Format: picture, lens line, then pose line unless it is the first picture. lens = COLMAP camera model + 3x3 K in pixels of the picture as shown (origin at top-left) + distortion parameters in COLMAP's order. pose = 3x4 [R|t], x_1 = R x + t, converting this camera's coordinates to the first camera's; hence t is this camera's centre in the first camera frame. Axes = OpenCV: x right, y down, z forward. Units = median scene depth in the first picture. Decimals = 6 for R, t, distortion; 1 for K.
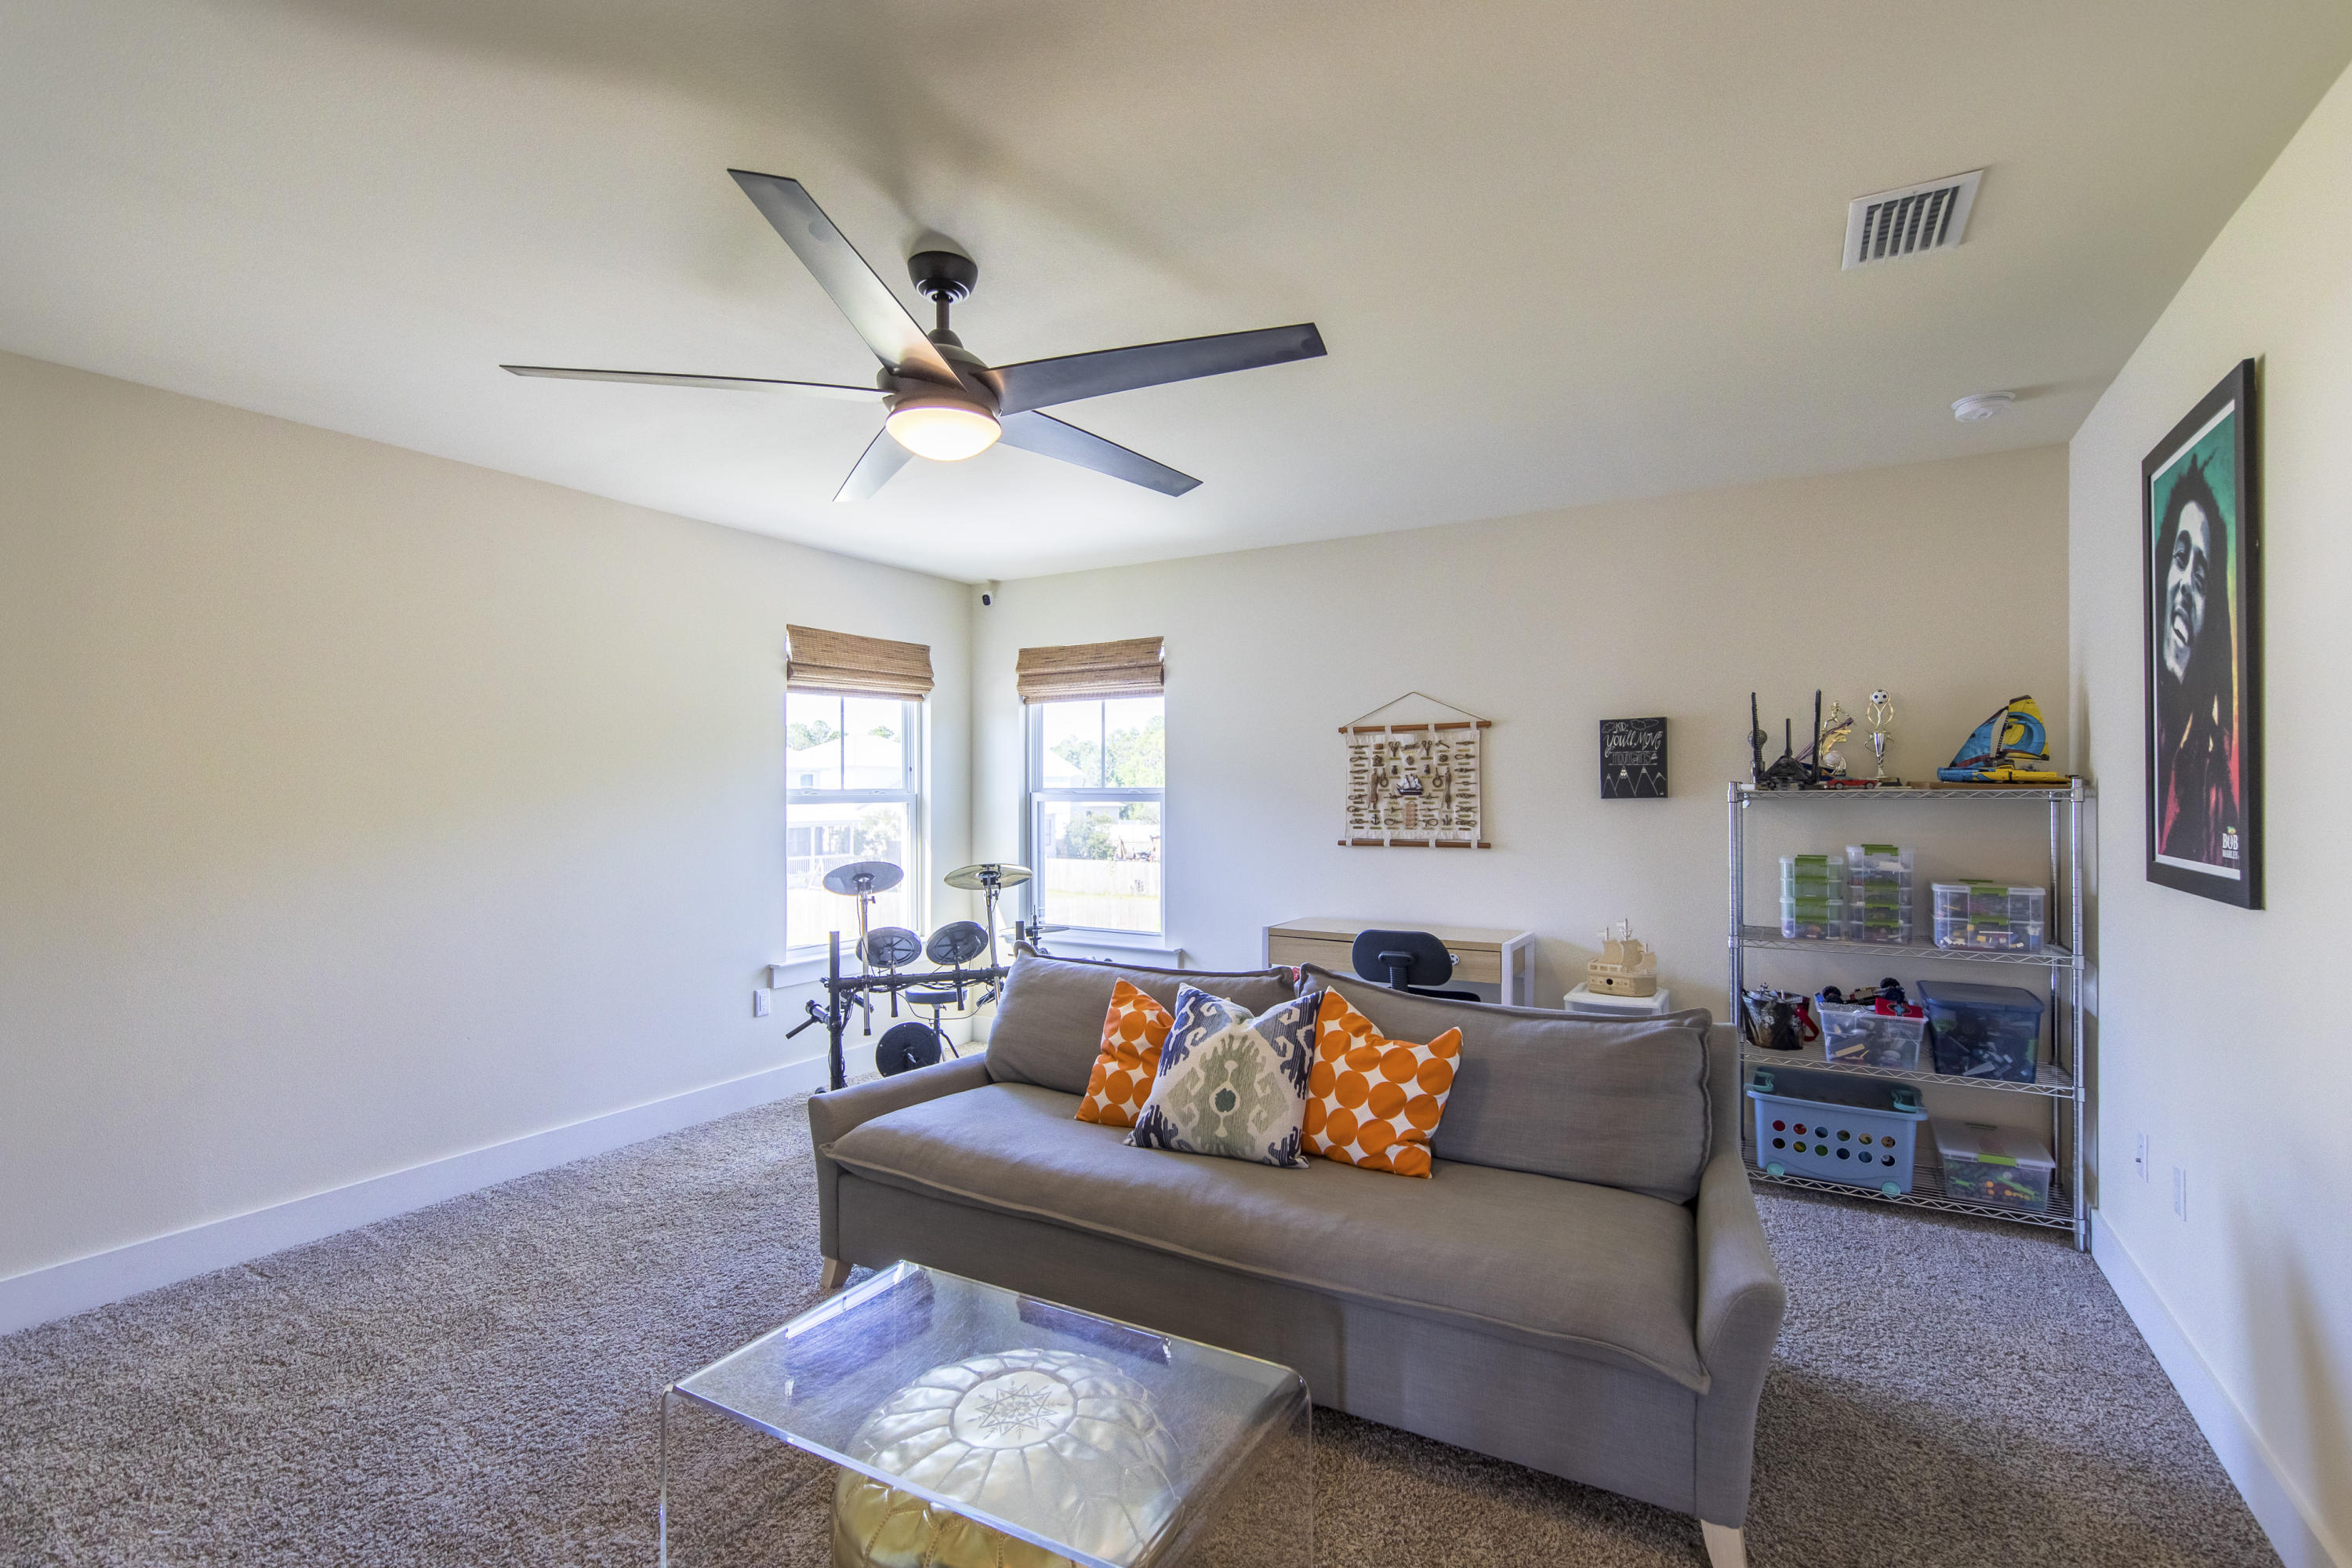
lens RADIAL K [[1070.3, 0, 1208.3], [0, 1070.3, 788.5], [0, 0, 1]] dist [0.004737, 0.000329]
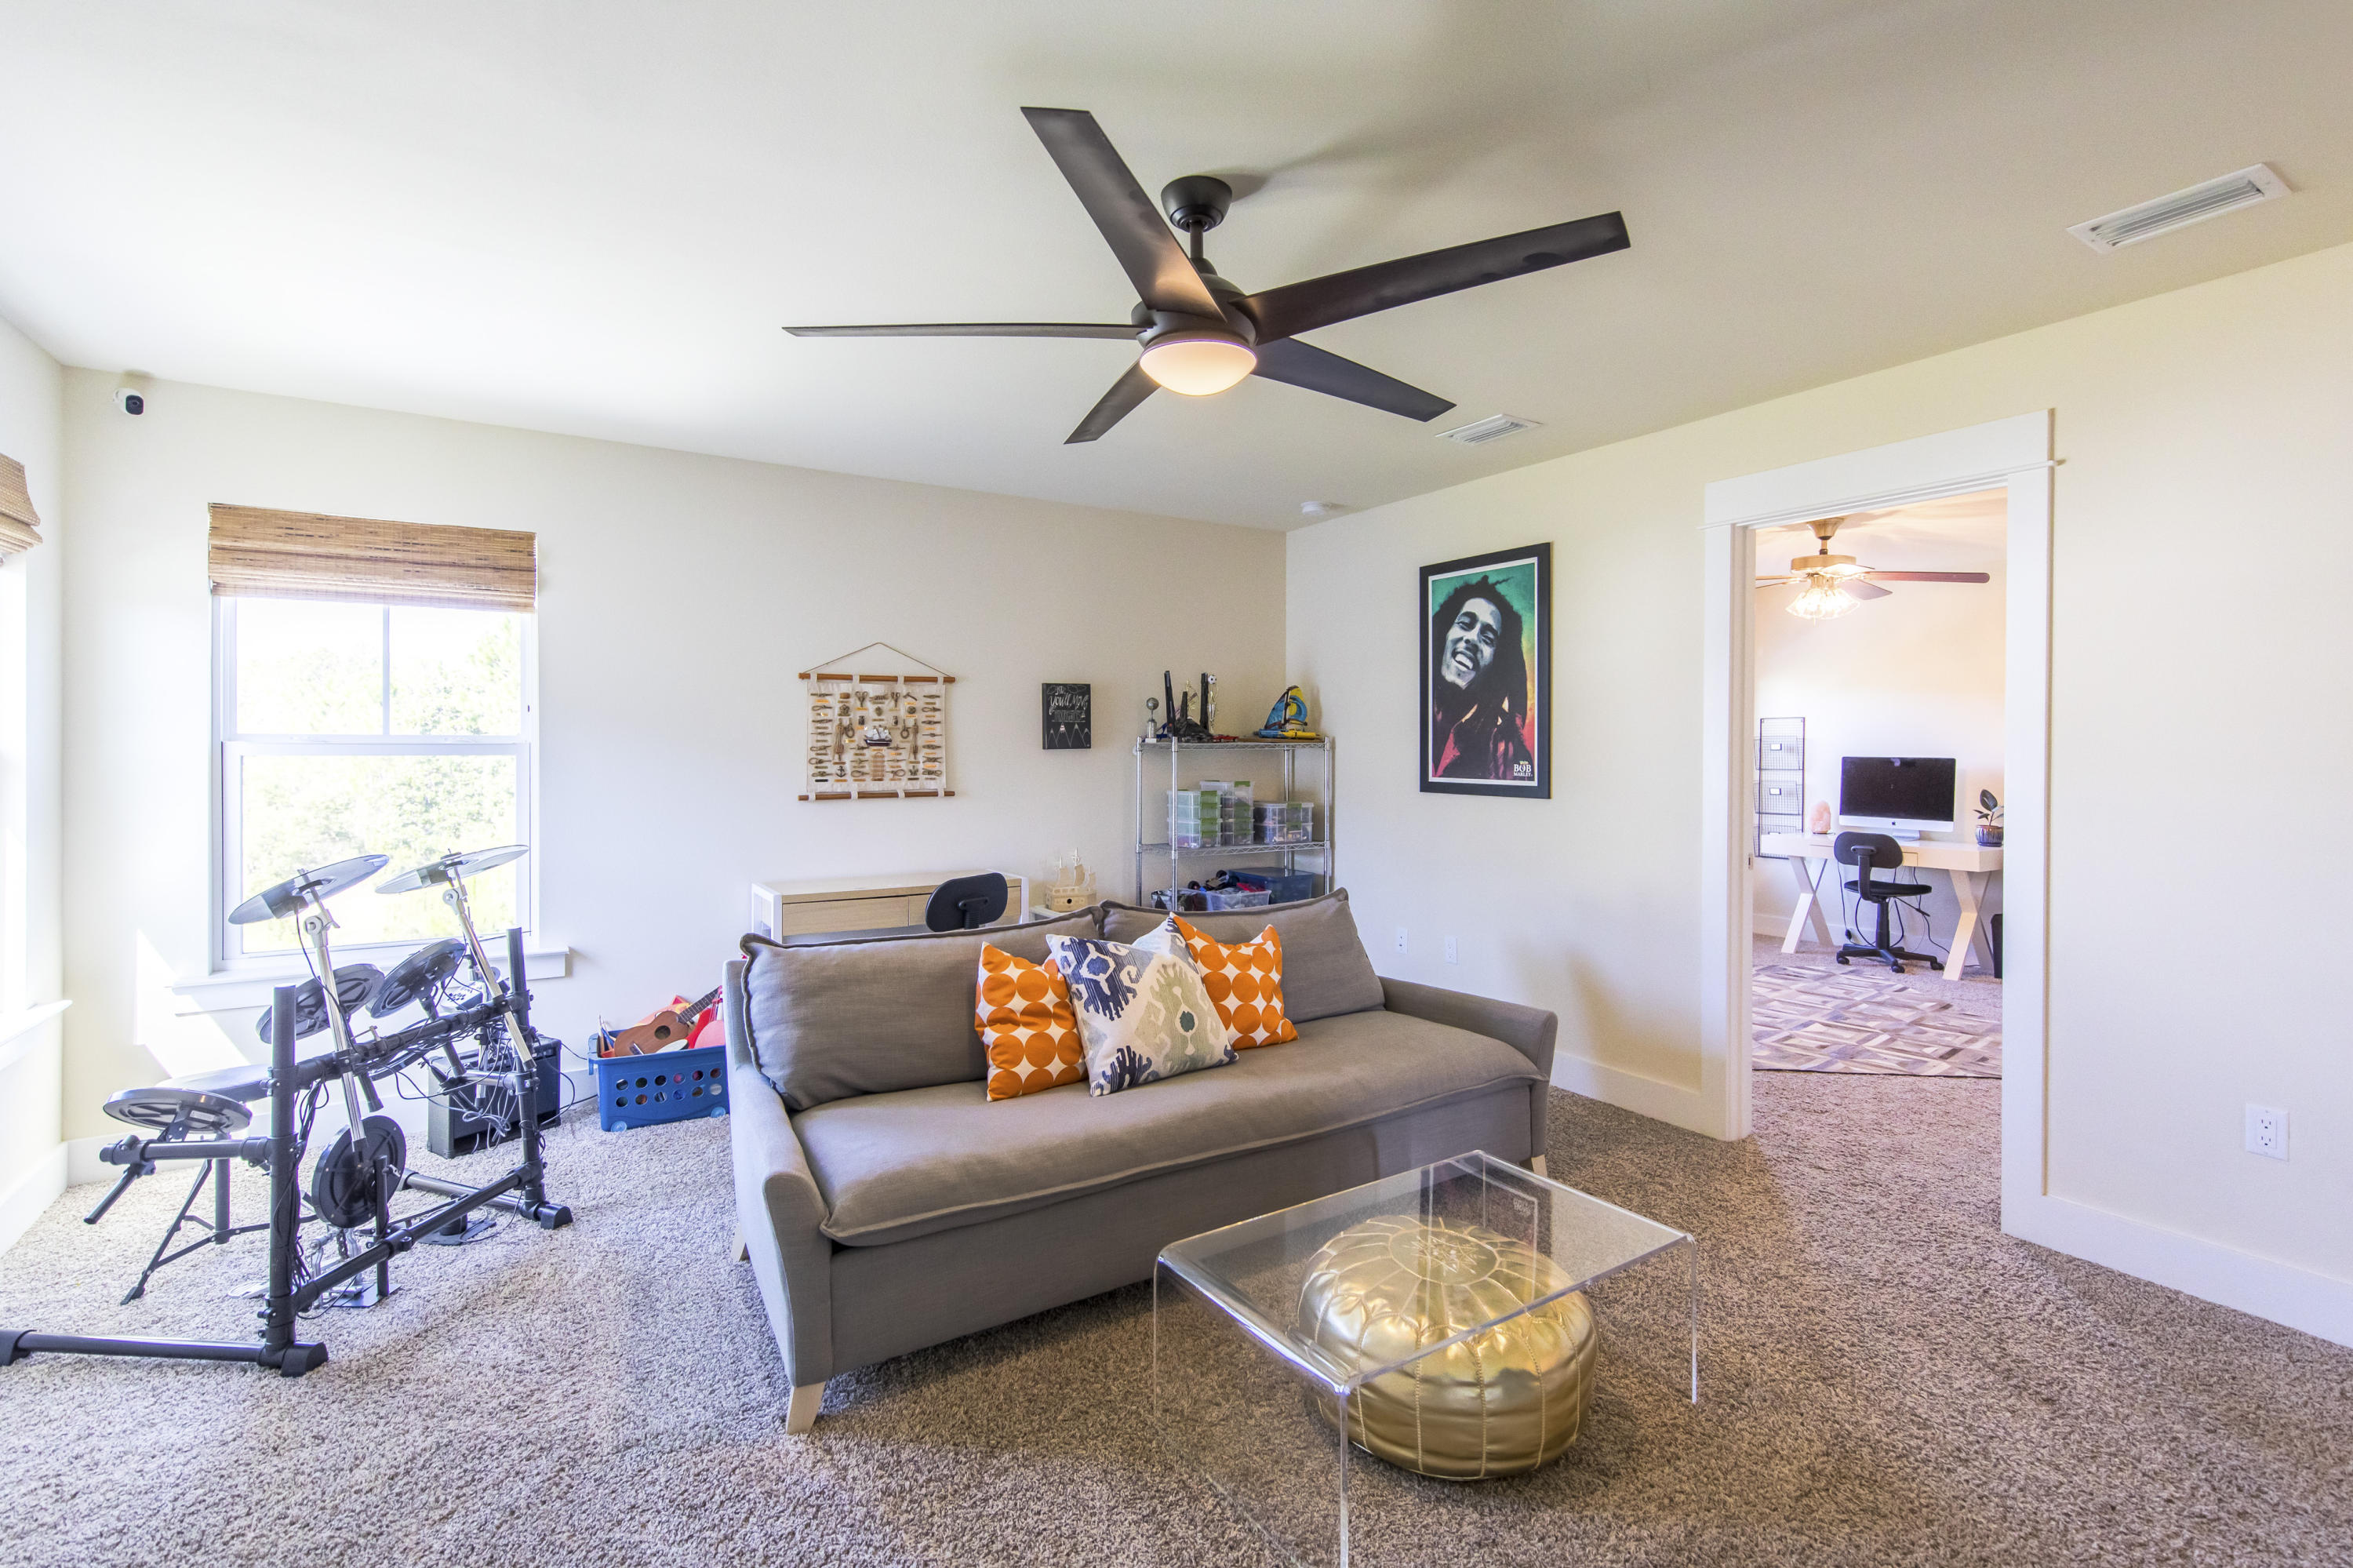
lens RADIAL K [[1086.4, 0, 1175.0], [0, 1086.4, 747.6], [0, 0, 1]] dist [0.002259, 0.000311]
pose [[0.464129, 0.001774, 0.885766, -0.587504], [-0.005045, 0.999987, 0.000641, 0.005500], [-0.885753, -0.004766, 0.464132, 0.295875]]
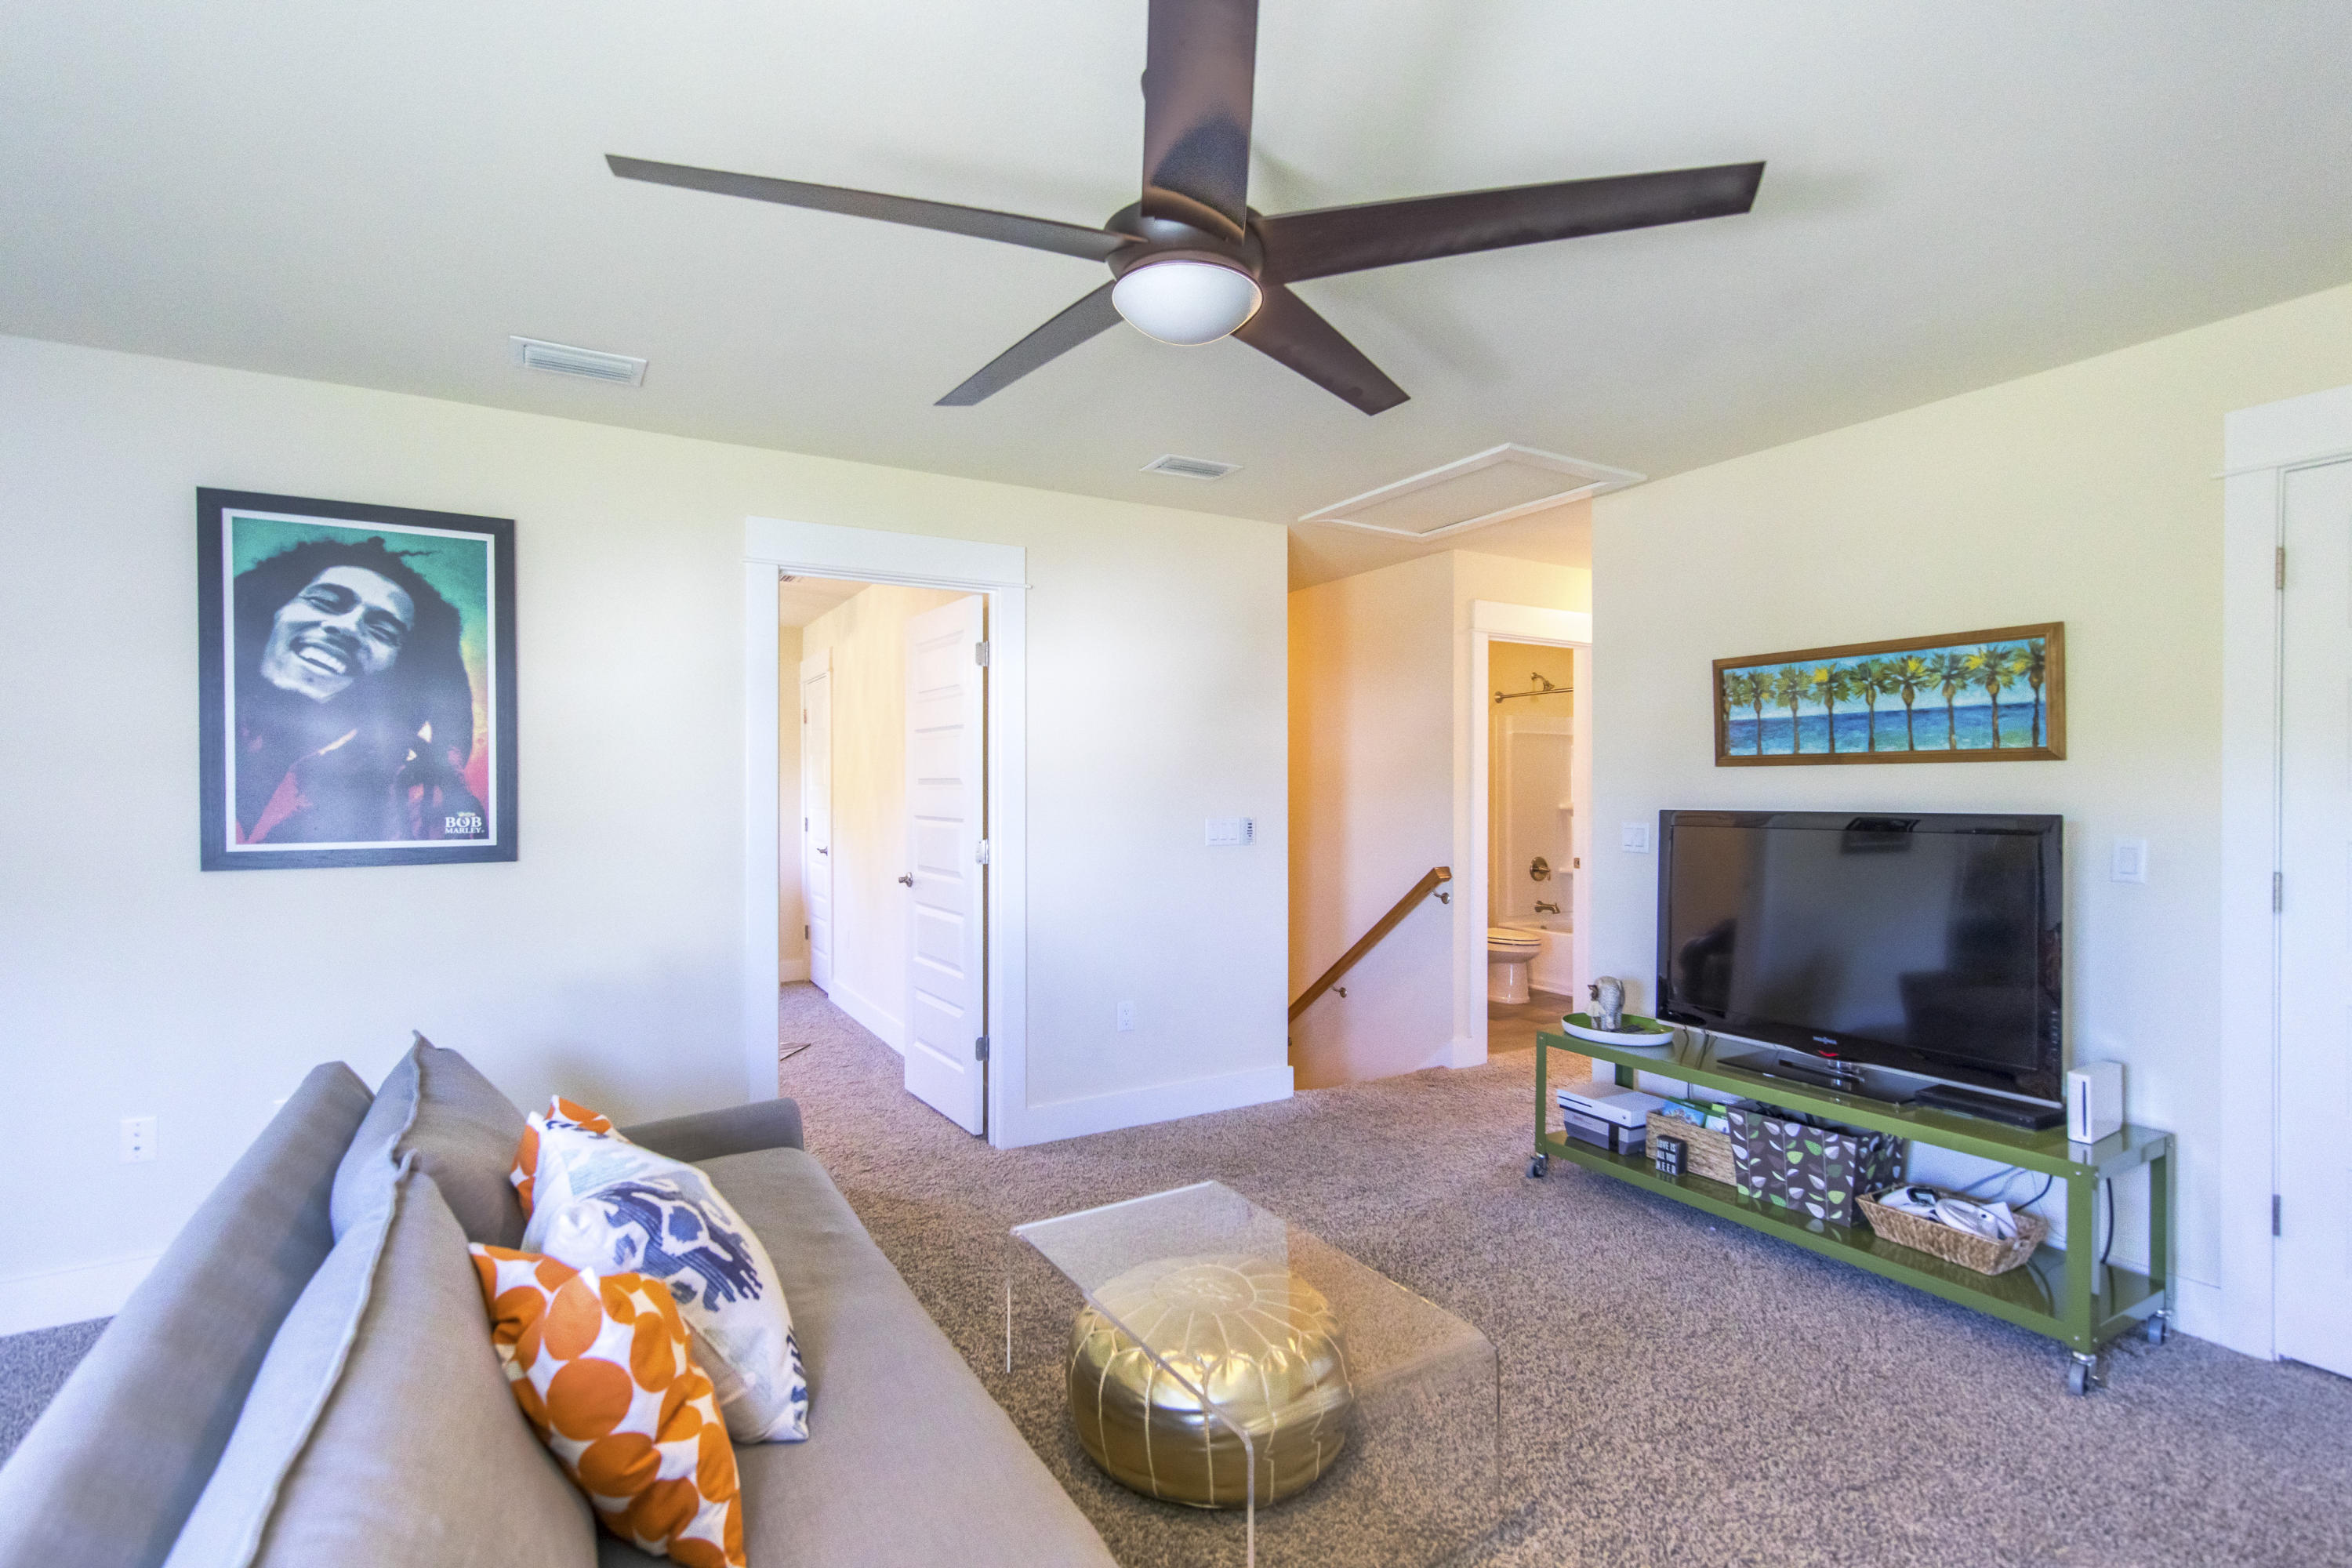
lens RADIAL K [[1070.3, 0, 1208.3], [0, 1070.3, 788.5], [0, 0, 1]] dist [0.004737, 0.000329]
pose [[-0.876647, 0.006067, 0.481096, -0.324795], [0.005985, 0.999981, -0.001705, 0.005461], [-0.481097, 0.001385, -0.876666, 0.864742]]
